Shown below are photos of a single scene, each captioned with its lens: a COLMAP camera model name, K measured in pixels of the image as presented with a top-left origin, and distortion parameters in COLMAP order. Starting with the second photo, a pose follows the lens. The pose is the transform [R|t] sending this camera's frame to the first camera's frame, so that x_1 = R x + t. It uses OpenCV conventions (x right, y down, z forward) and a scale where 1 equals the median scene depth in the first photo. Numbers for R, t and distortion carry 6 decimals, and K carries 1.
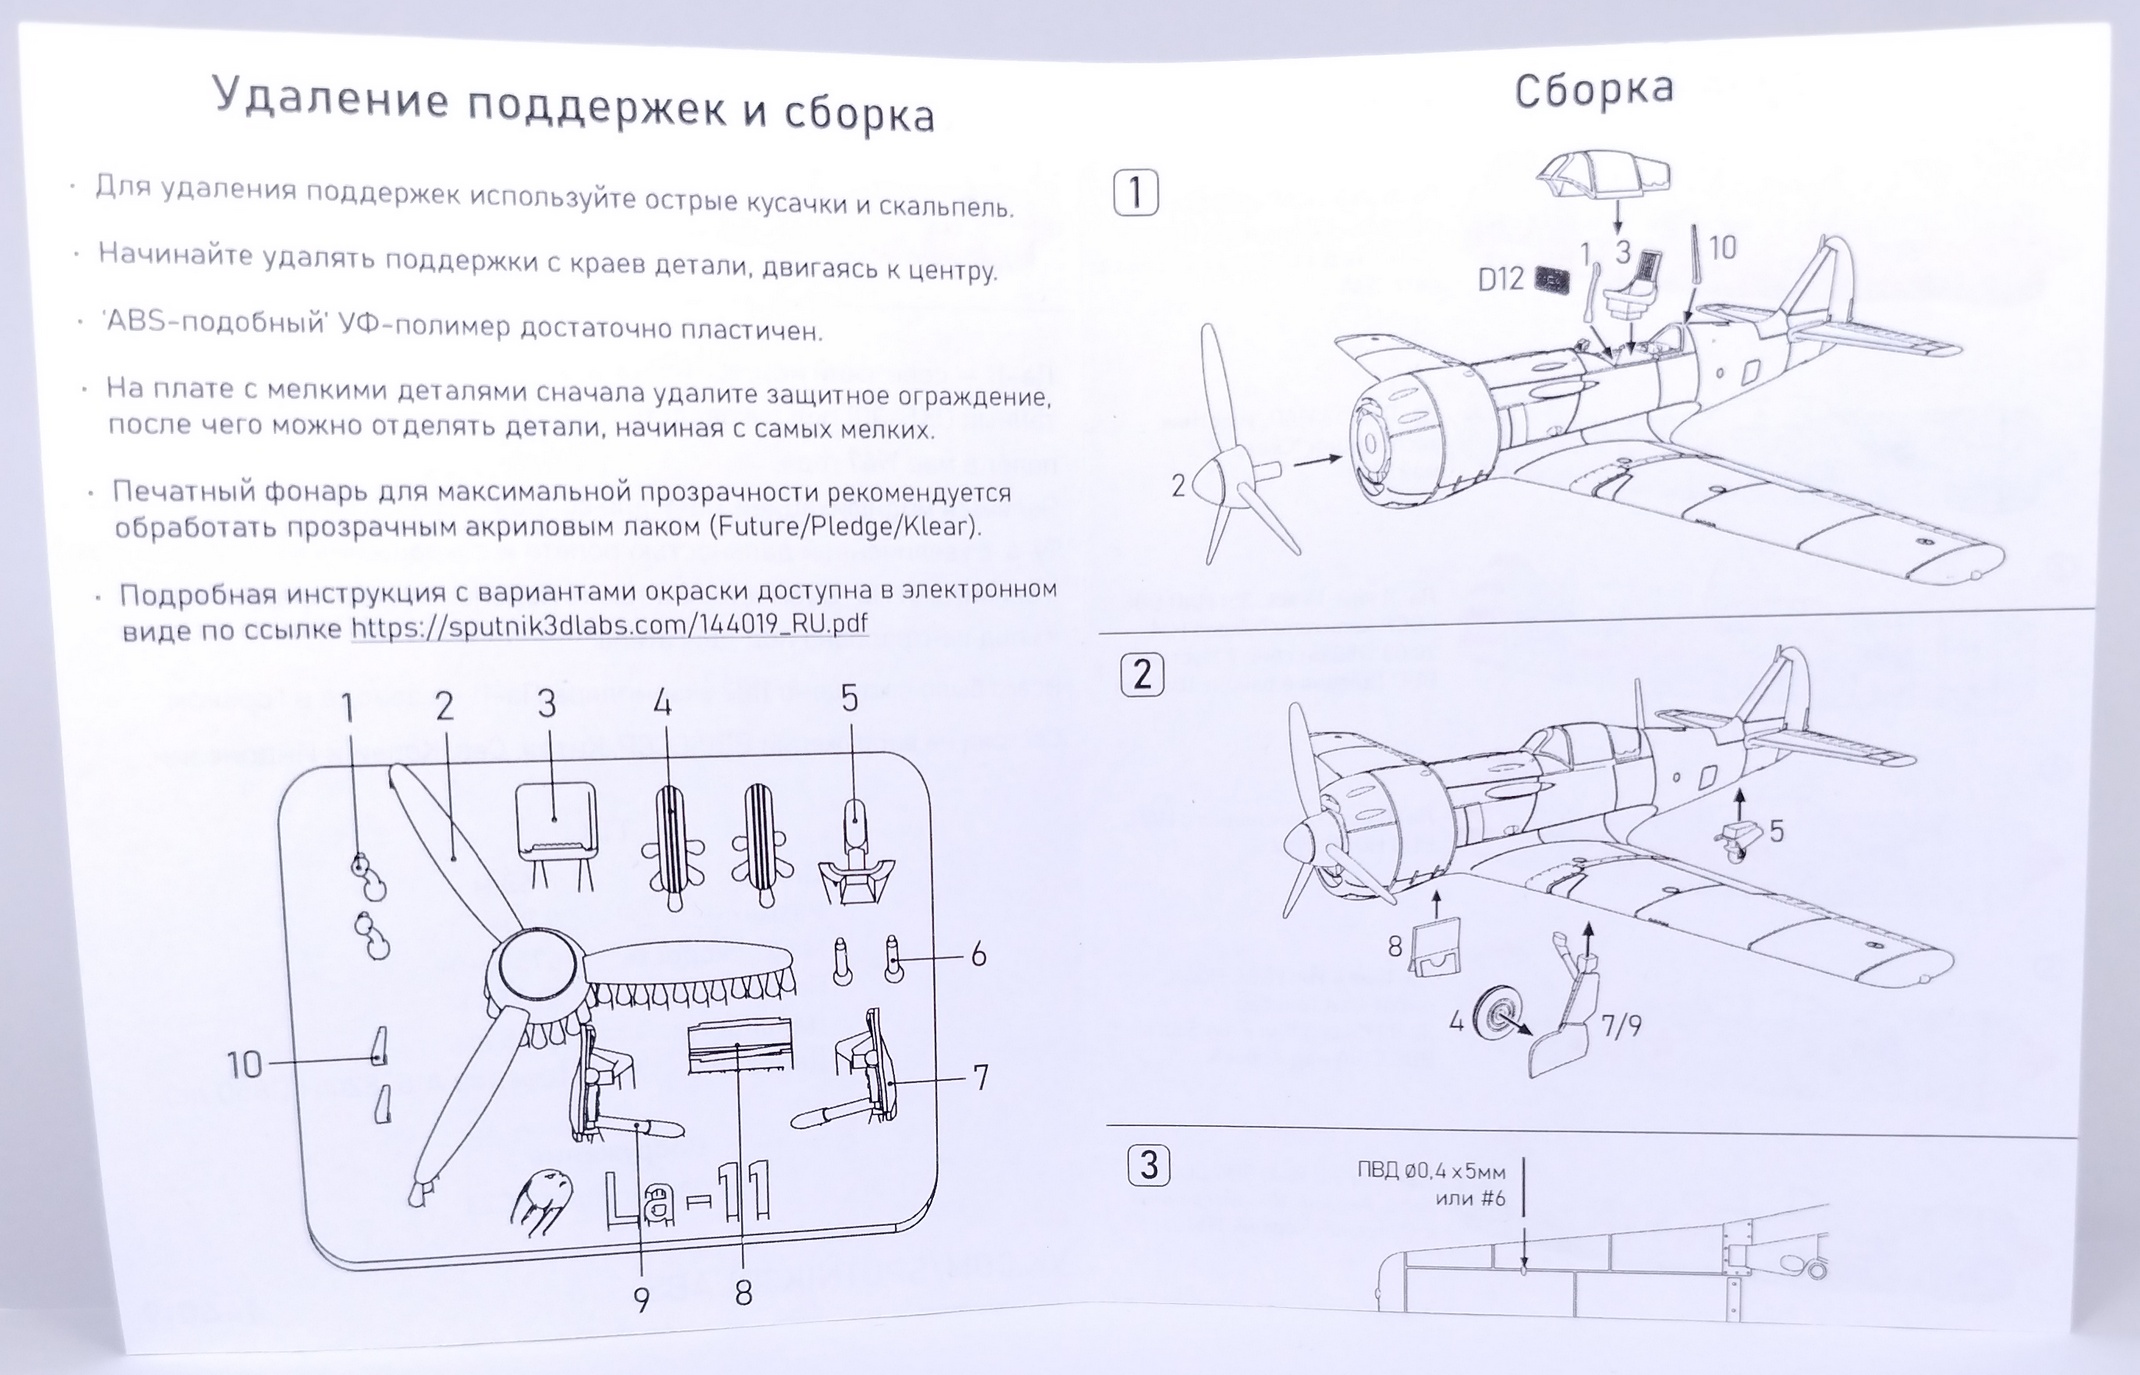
lens RADIAL K [[1634.6, 0, 1146.8], [0, 1634.6, 690.7], [0, 0, 1]] dist [-0.029529, 0.001664]
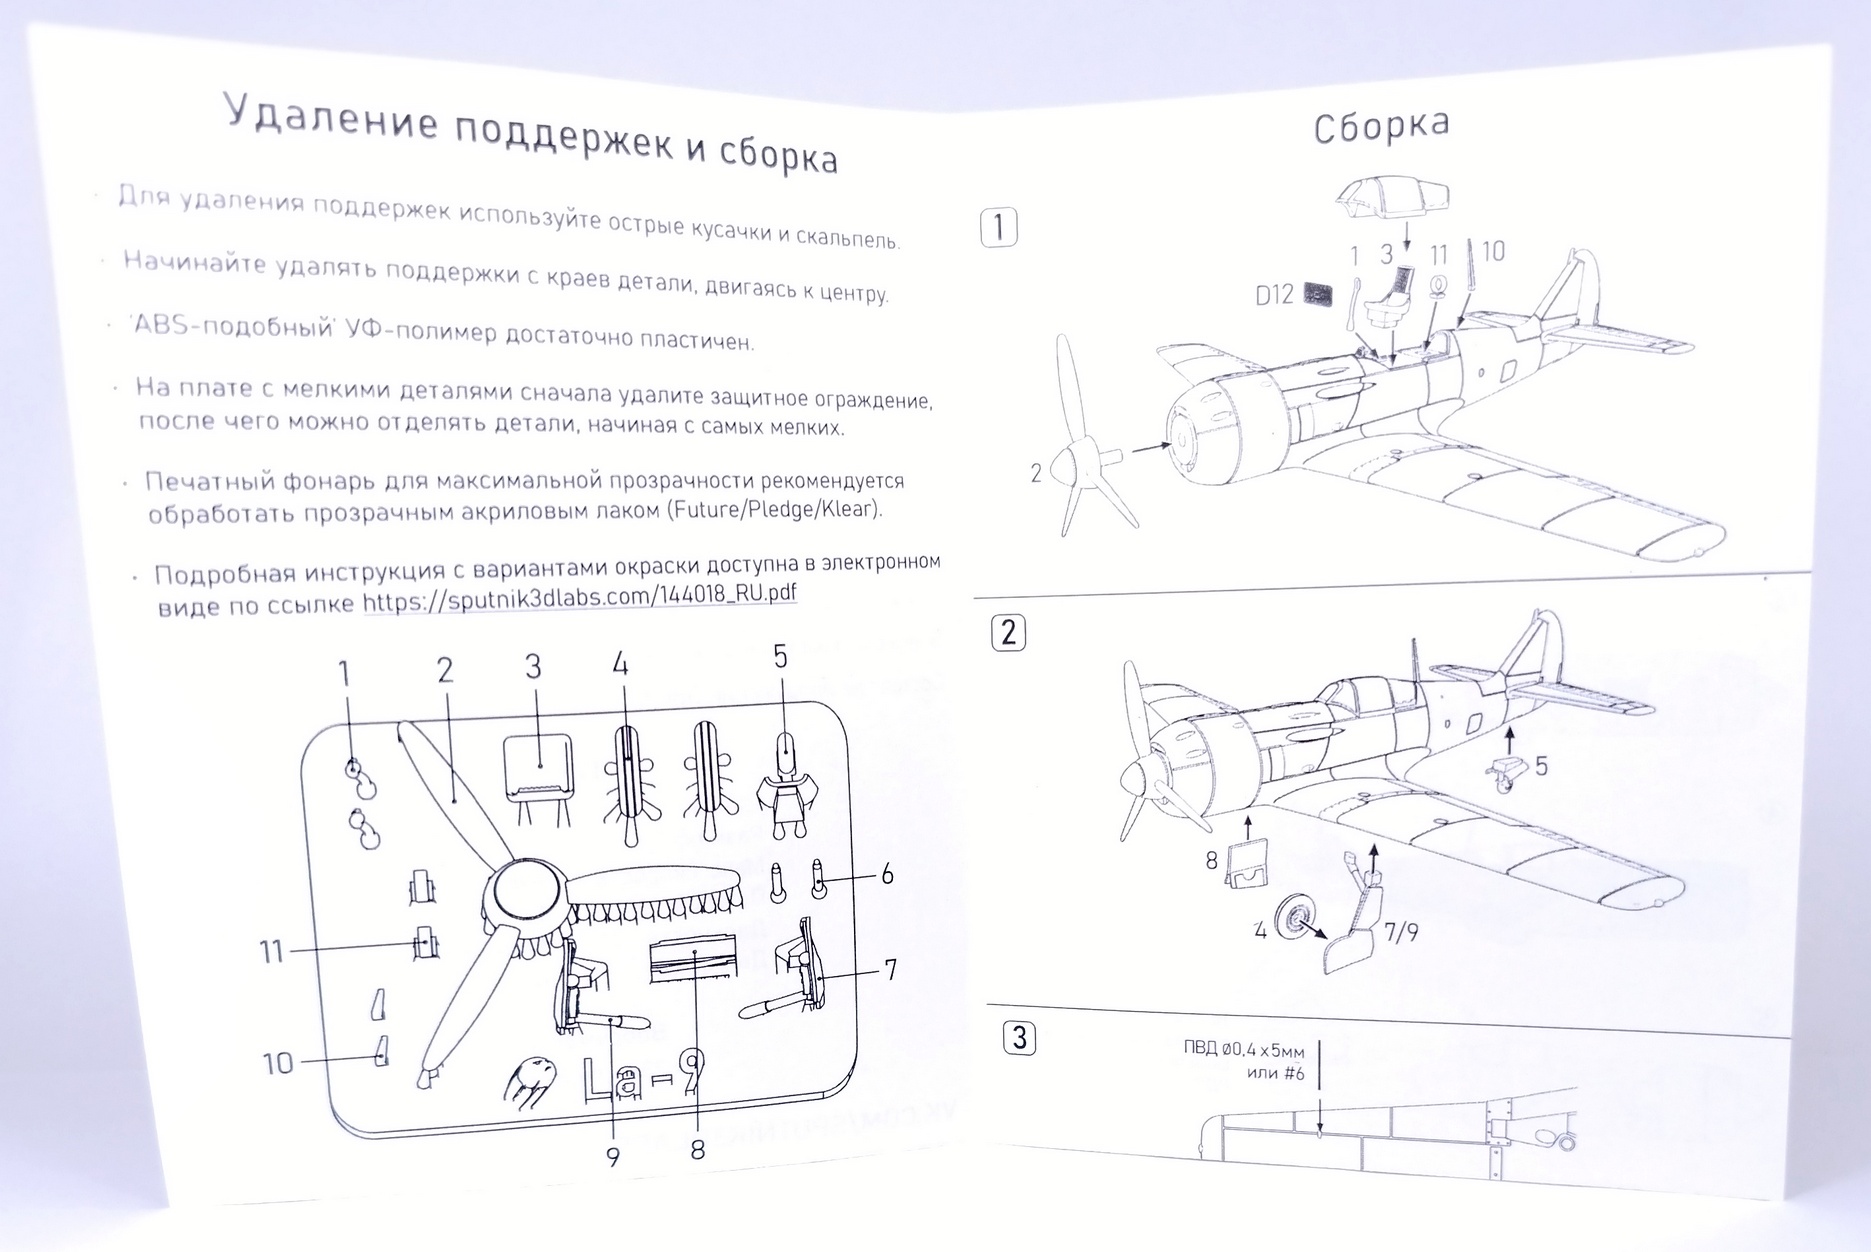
lens RADIAL K [[1283.0, 0, 934.9], [0, 1283.0, 649.9], [0, 0, 1]] dist [-0.005168, -0.004621]
pose [[0.999168, -0.025218, -0.032058, -0.051611], [0.025338, 0.999673, 0.003334, 0.000299], [0.031964, -0.004143, 0.999480, 0.095720]]
